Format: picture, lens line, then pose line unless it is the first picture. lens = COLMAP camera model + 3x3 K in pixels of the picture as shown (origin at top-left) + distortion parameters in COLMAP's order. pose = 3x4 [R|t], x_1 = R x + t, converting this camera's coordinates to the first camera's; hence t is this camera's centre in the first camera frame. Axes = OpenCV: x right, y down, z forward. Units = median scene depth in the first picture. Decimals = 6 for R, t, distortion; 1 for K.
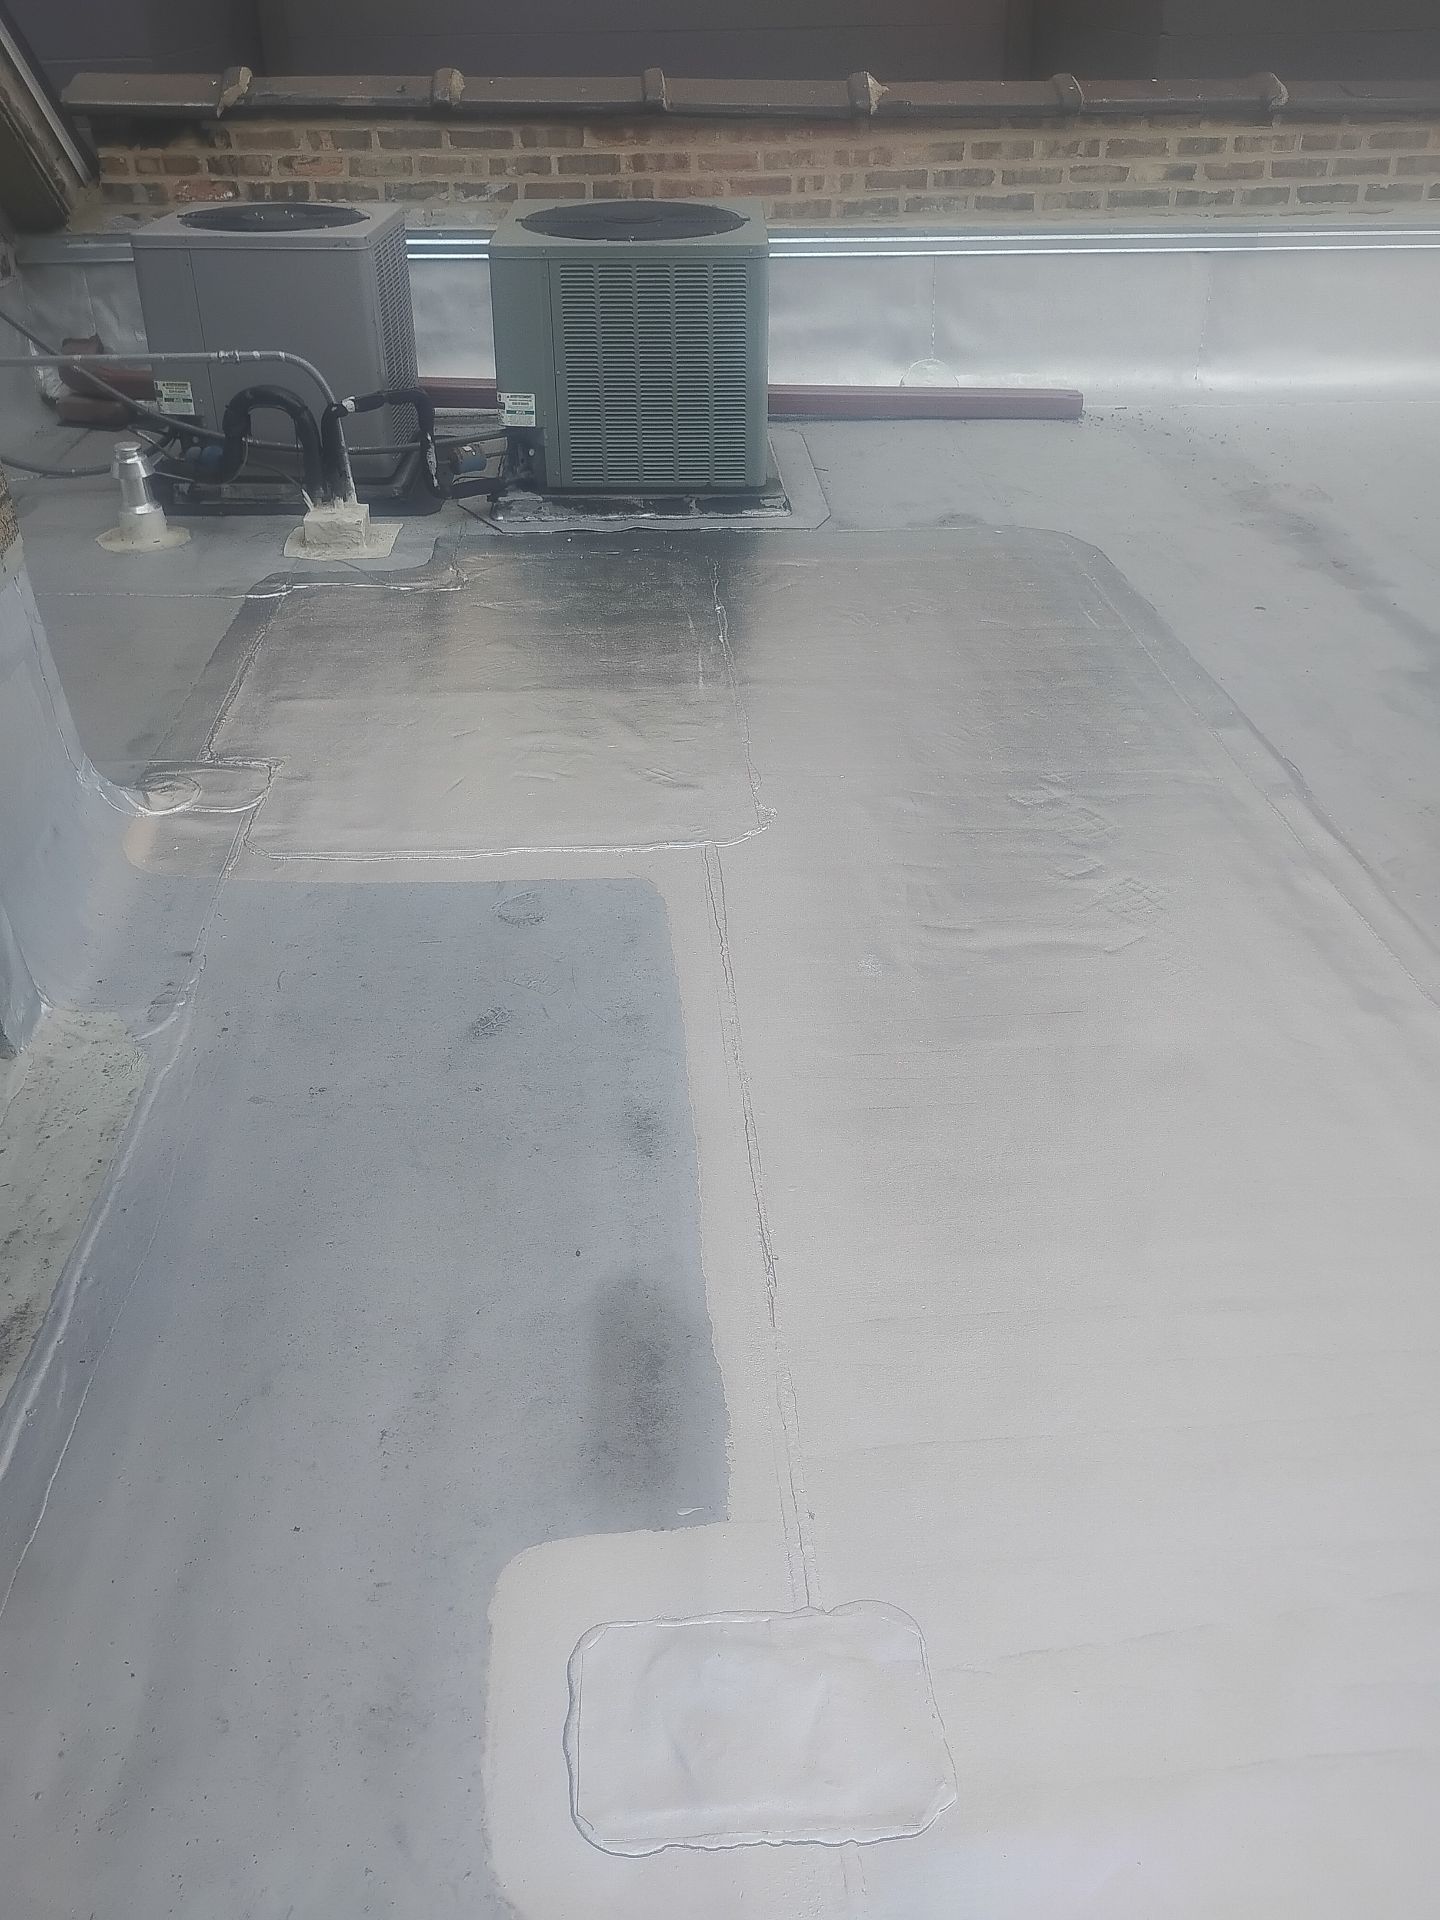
lens RADIAL K [[1608.6, 0, 720.0], [0, 1608.6, 960.0], [0, 0, 1]] dist [0.068046, -0.106363]
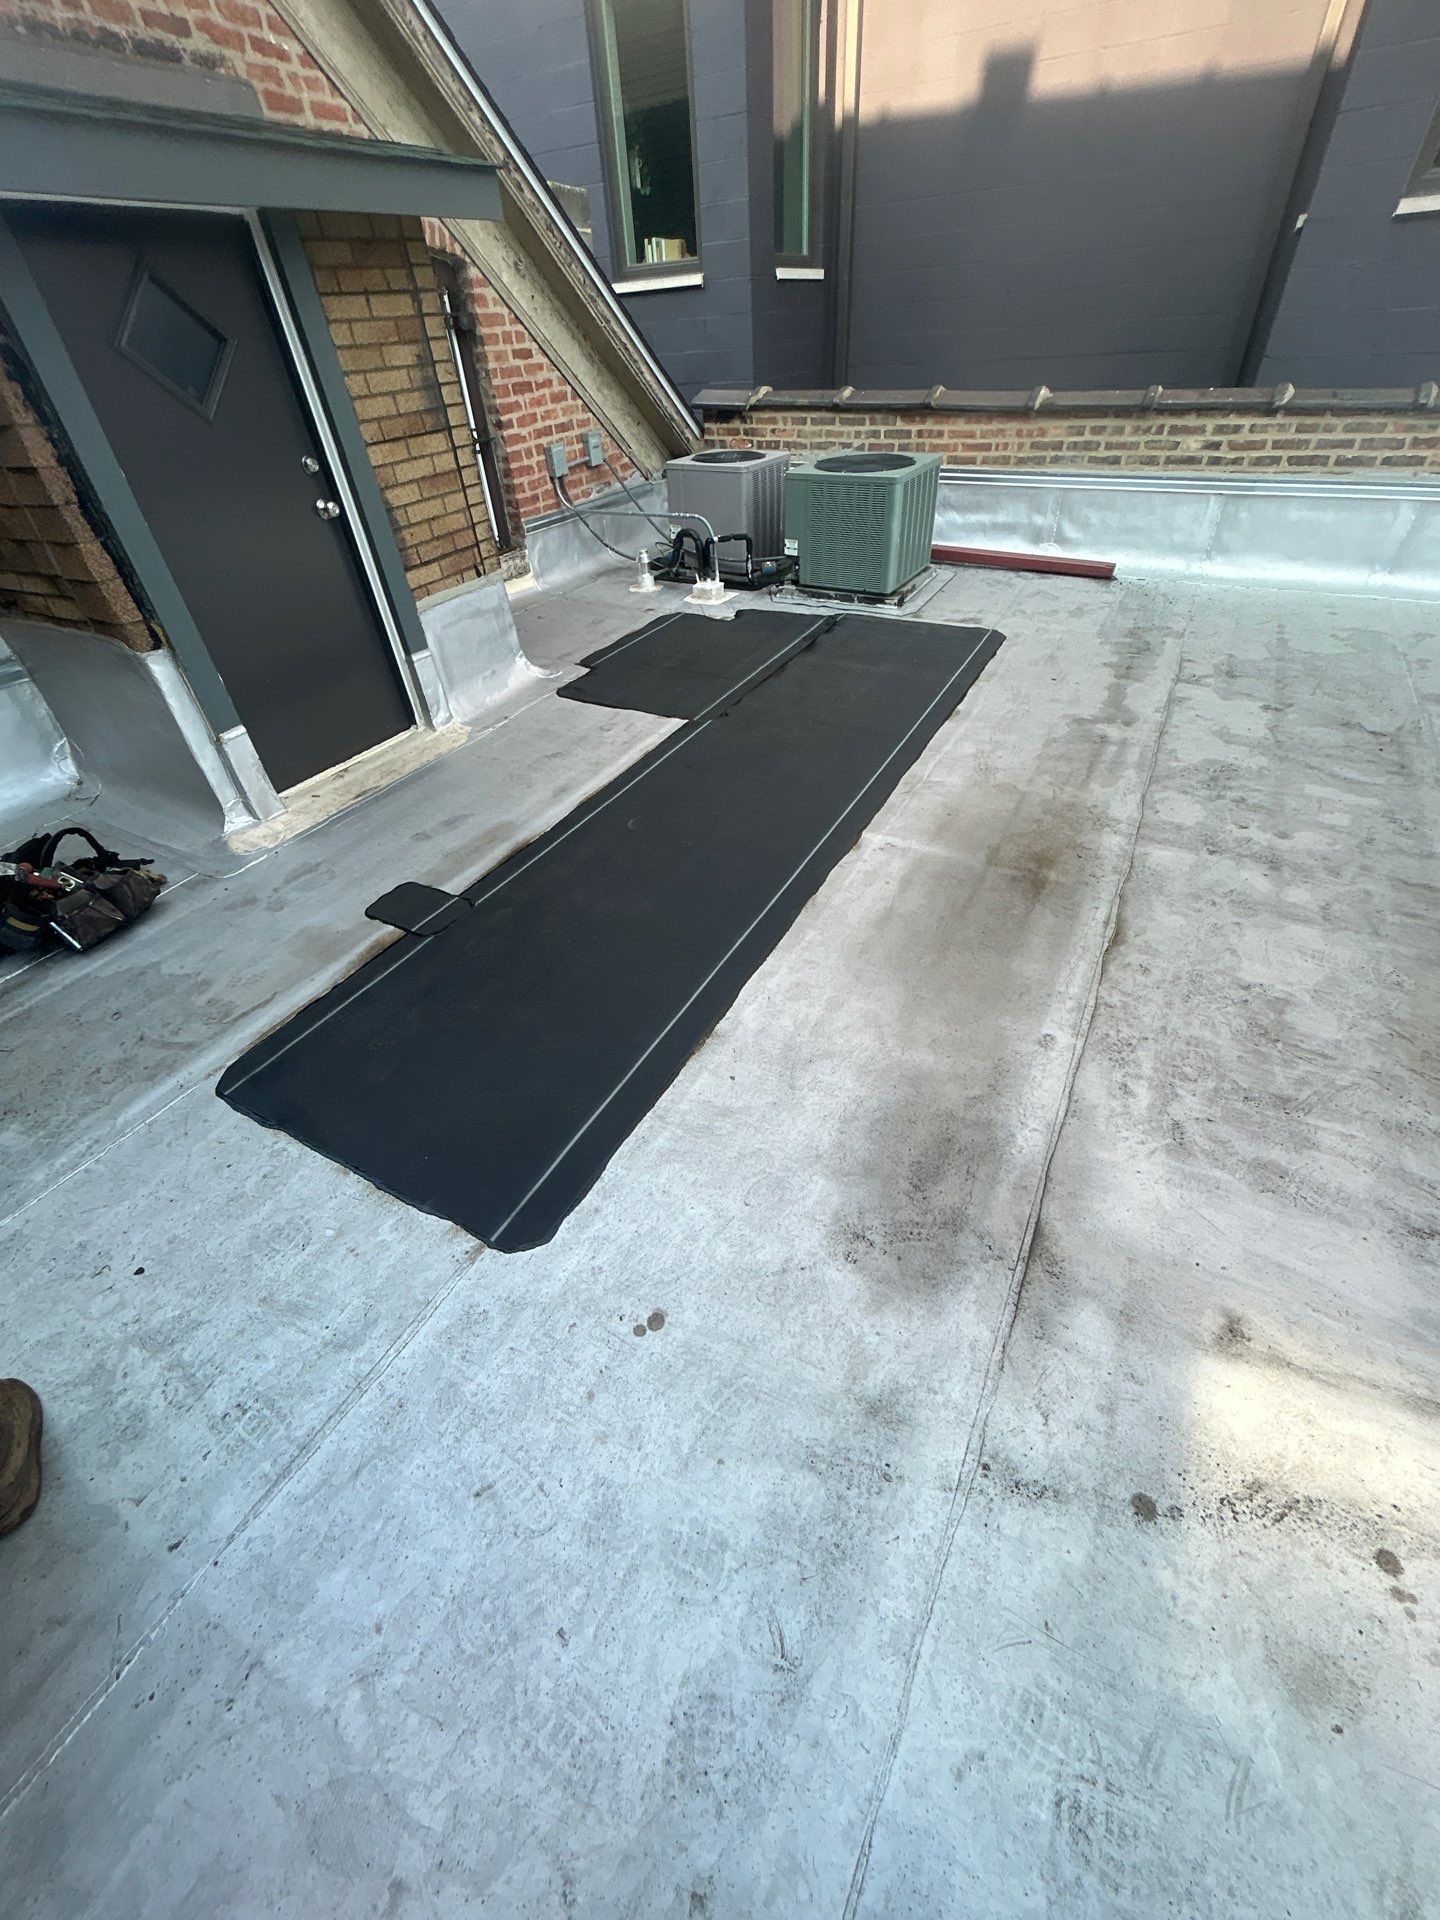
lens RADIAL K [[770.7, 0, 720.0], [0, 770.7, 960.0], [0, 0, 1]] dist [-0.002933, 0.000386]
pose [[0.843144, 0.315284, -0.435550, 0.385852], [-0.246057, 0.946493, 0.208823, 0.013274], [0.478084, -0.068897, 0.875608, -0.050106]]
